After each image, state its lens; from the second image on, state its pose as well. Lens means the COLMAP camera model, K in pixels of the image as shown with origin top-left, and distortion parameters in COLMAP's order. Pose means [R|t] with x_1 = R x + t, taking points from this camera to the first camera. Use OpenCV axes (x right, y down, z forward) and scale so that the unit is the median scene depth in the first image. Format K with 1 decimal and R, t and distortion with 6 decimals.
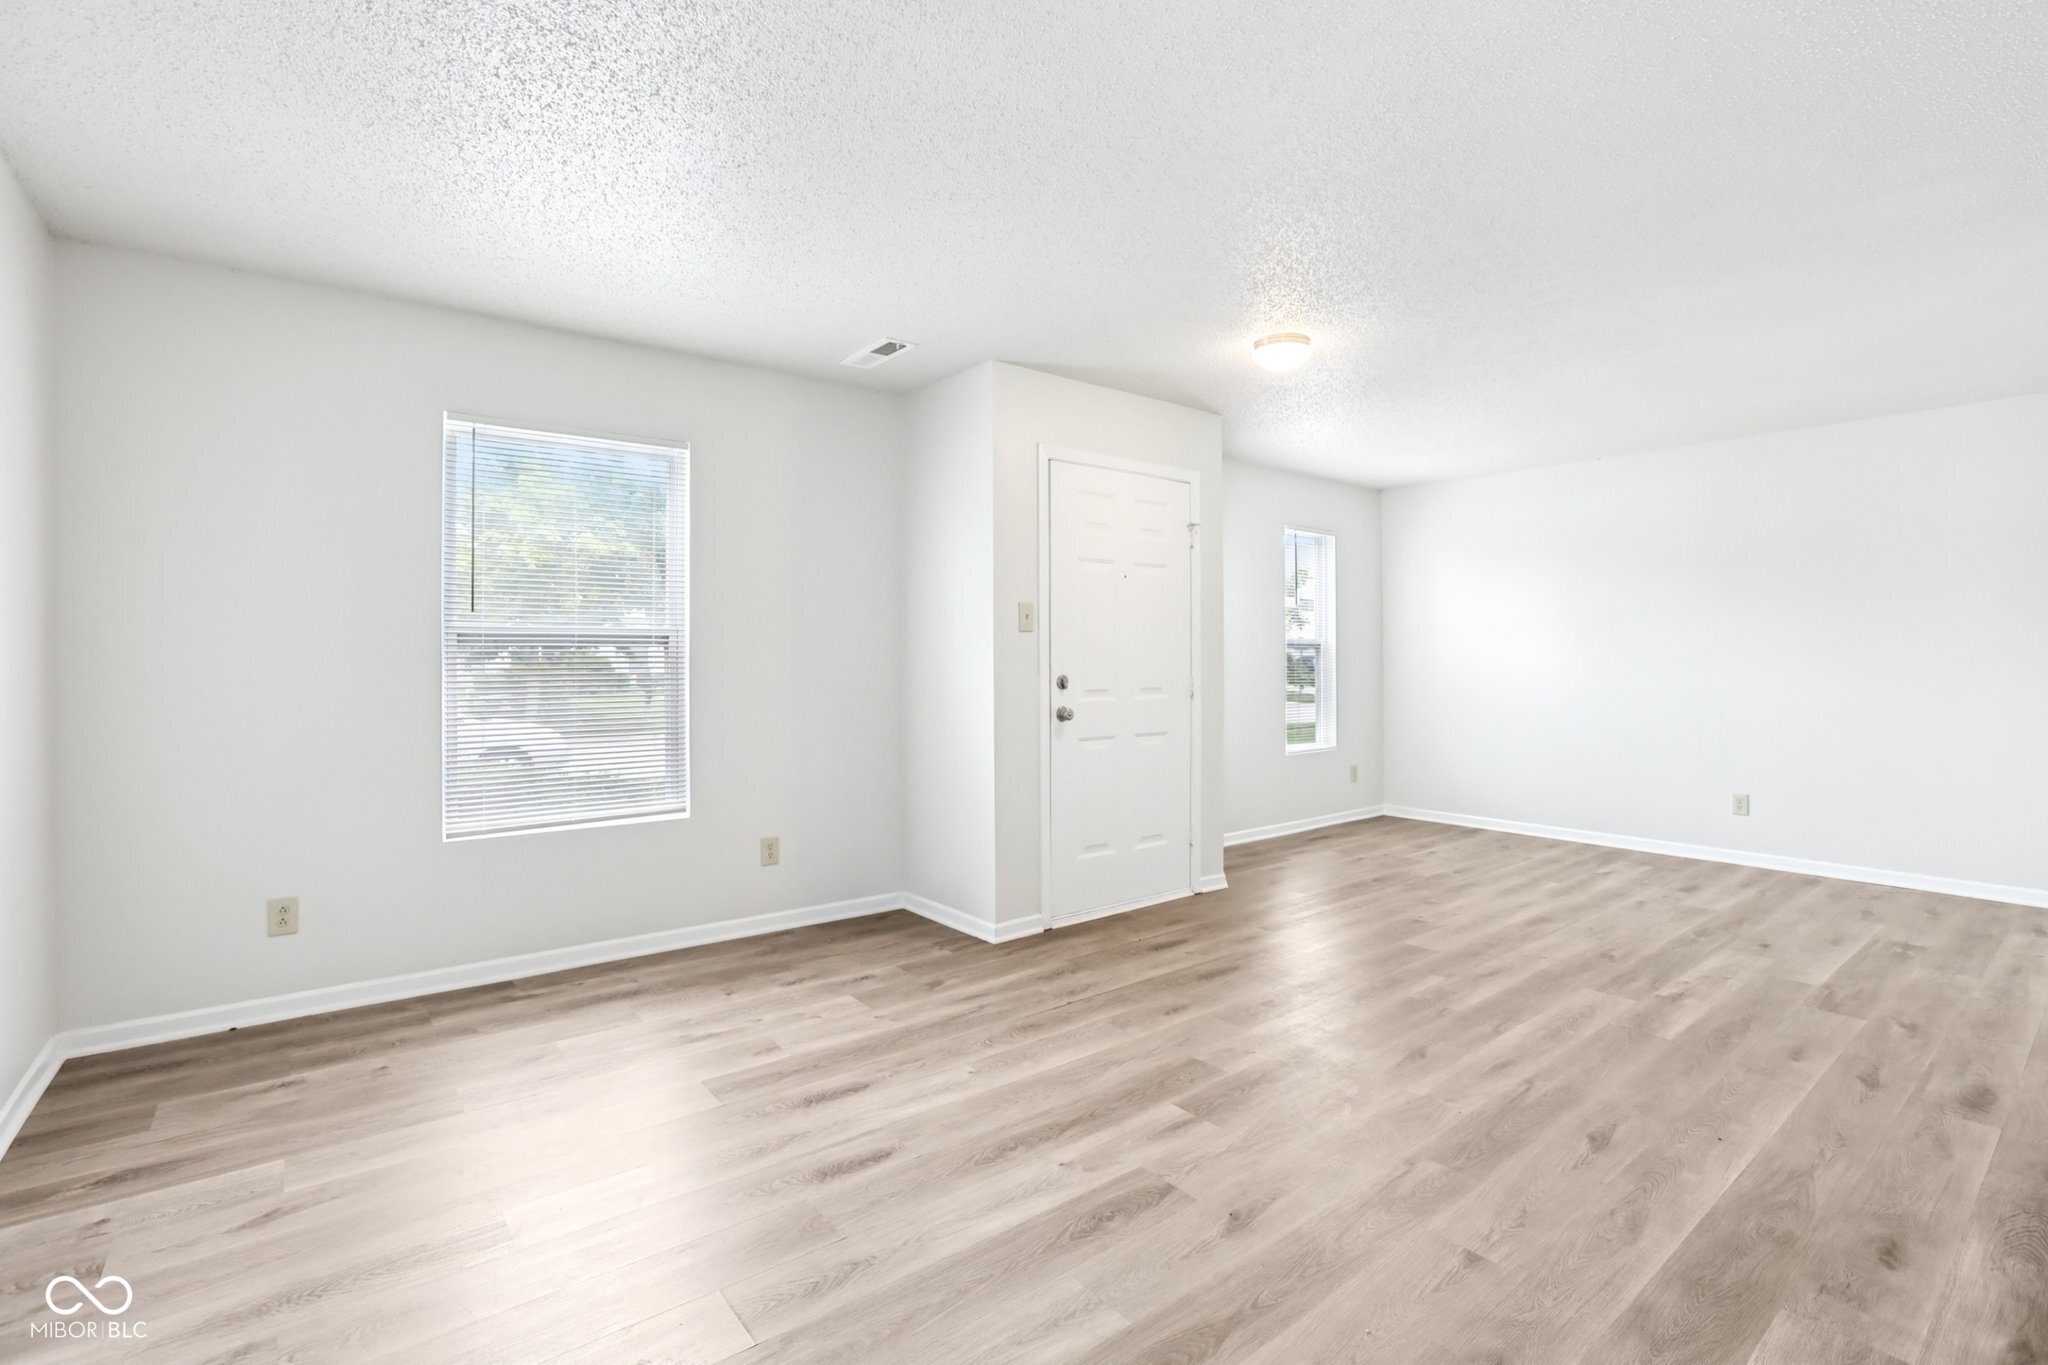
lens RADIAL K [[936.3, 0, 1019.8], [0, 936.3, 678.8], [0, 0, 1]] dist [-0.035593, 0.007299]
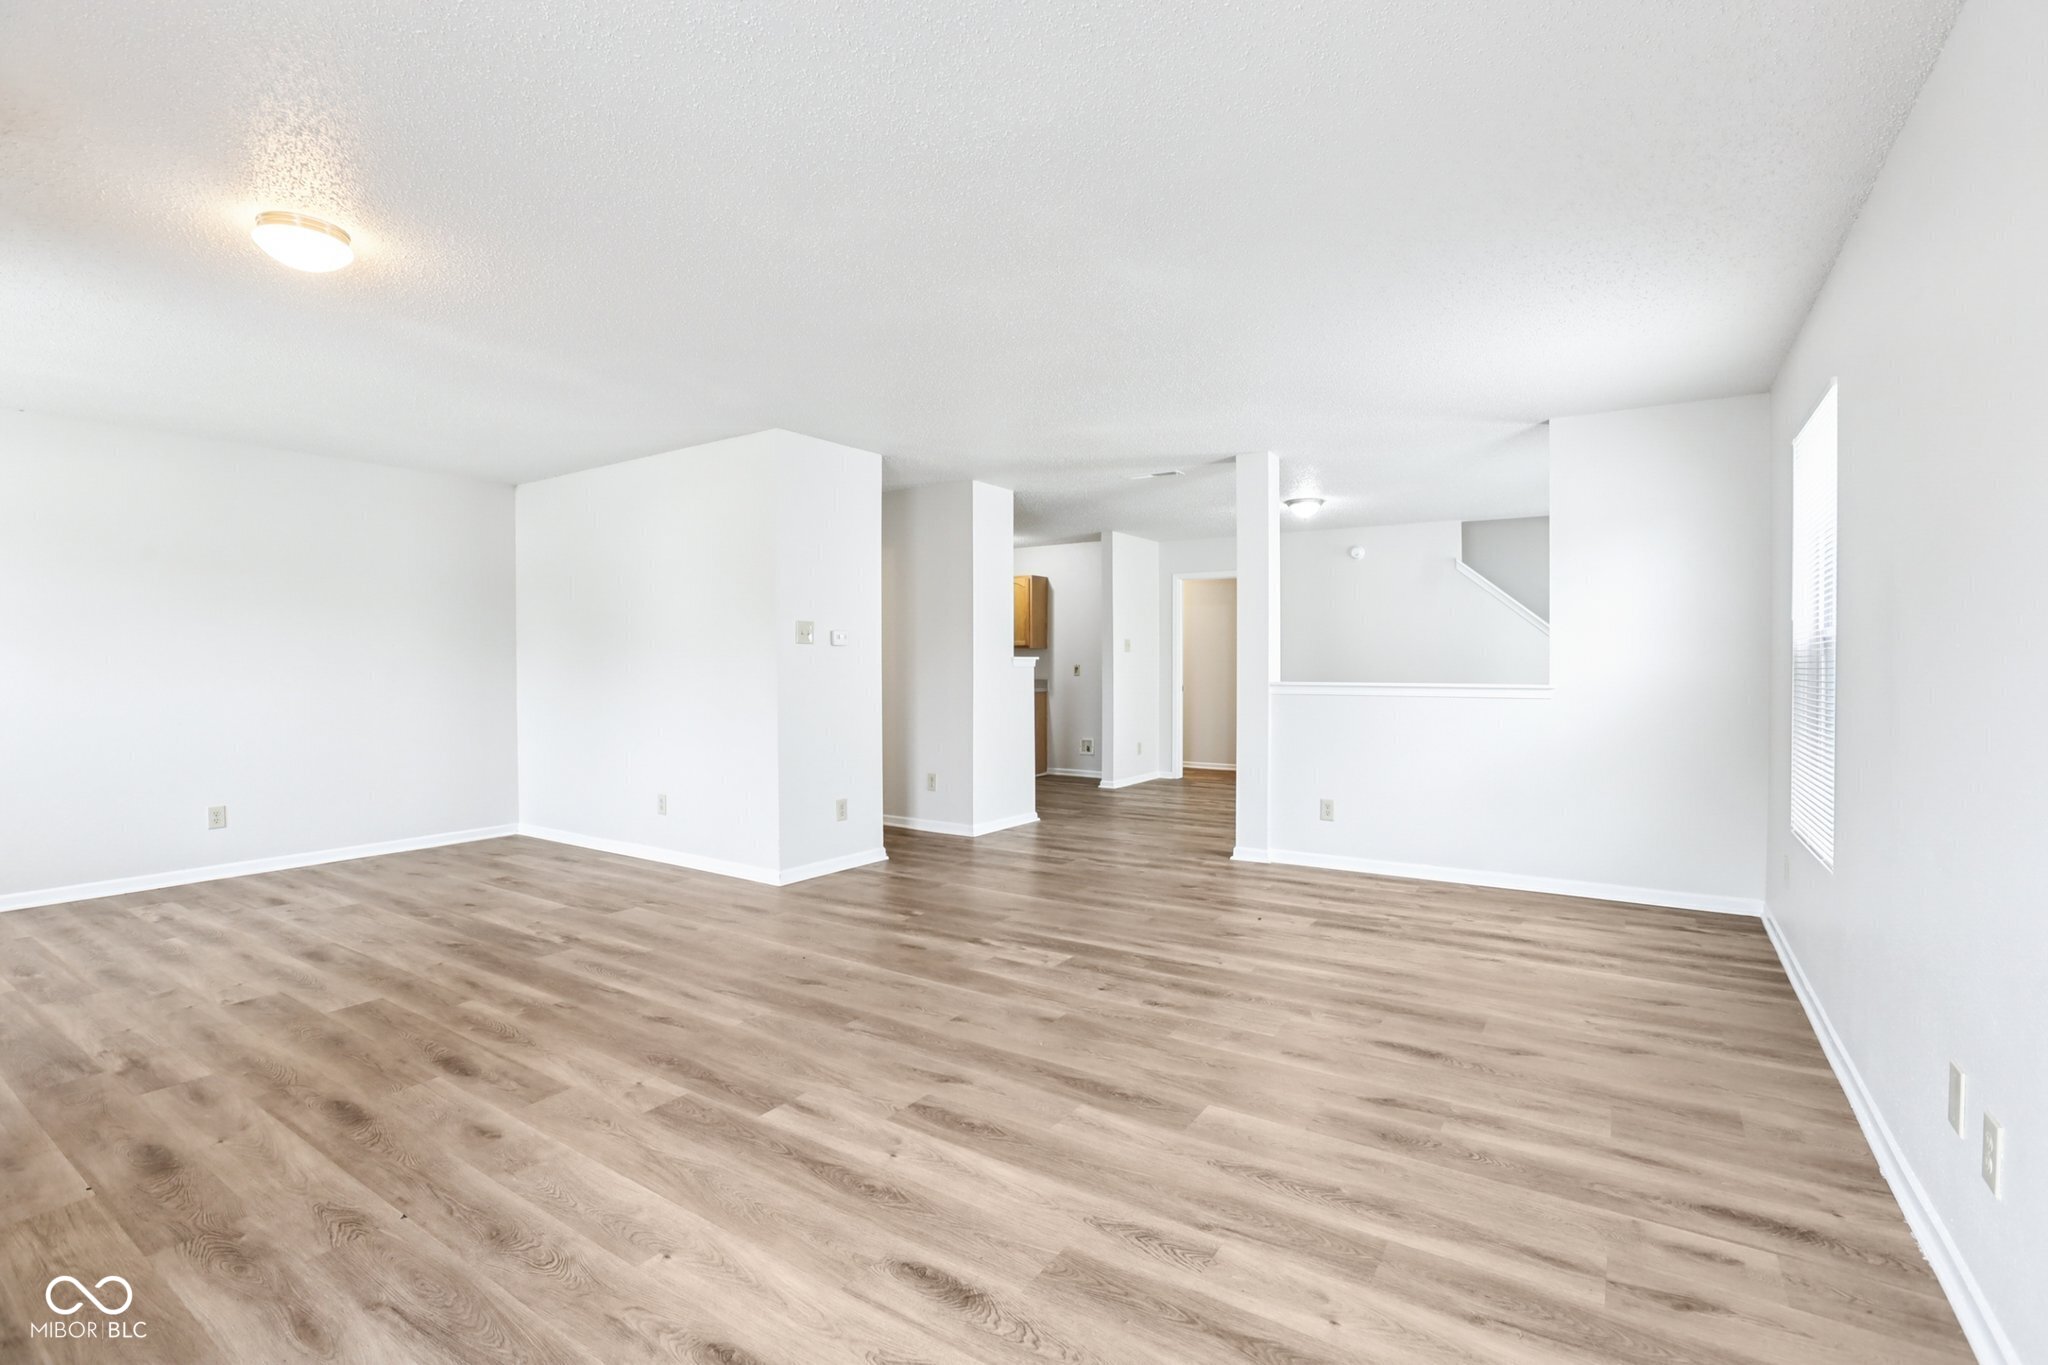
lens RADIAL K [[936.3, 0, 1037.2], [0, 936.3, 676.1], [0, 0, 1]] dist [-0.035593, 0.007299]
pose [[-0.328254, -0.008061, 0.944555, -0.714676], [0.023512, 0.999584, 0.016701, -0.013536], [-0.944297, 0.027690, -0.327928, 0.864036]]
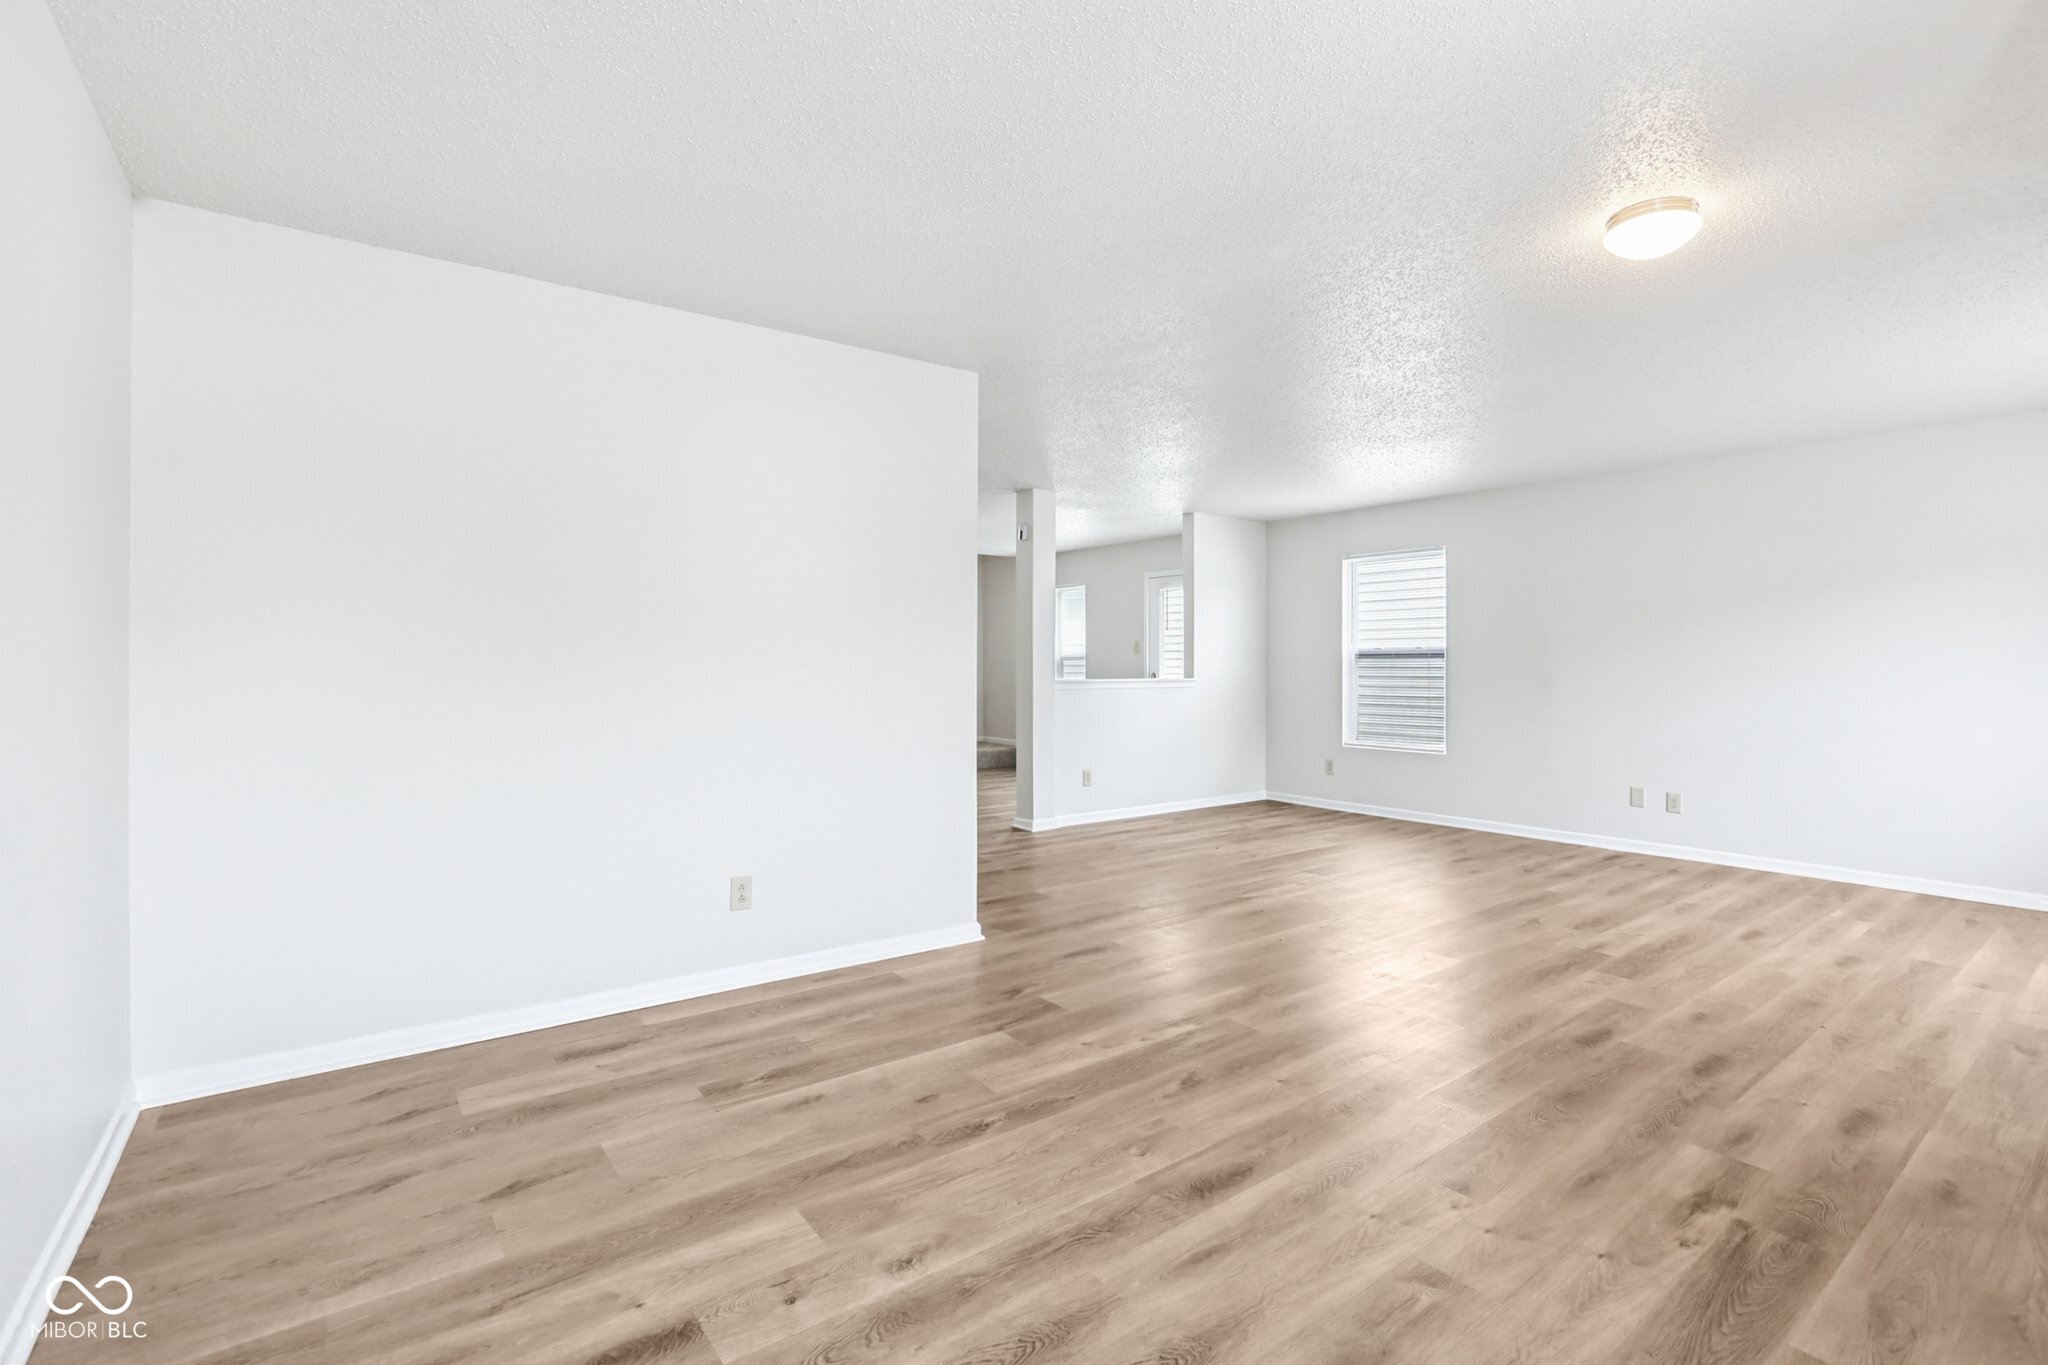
lens RADIAL K [[936.3, 0, 1027.1], [0, 936.3, 673.9], [0, 0, 1]] dist [-0.035593, 0.007299]
pose [[-0.999894, 0.005317, 0.013553, 0.921727], [0.005744, 0.999482, 0.031670, -0.048829], [-0.013377, 0.031744, -0.999406, 2.098016]]
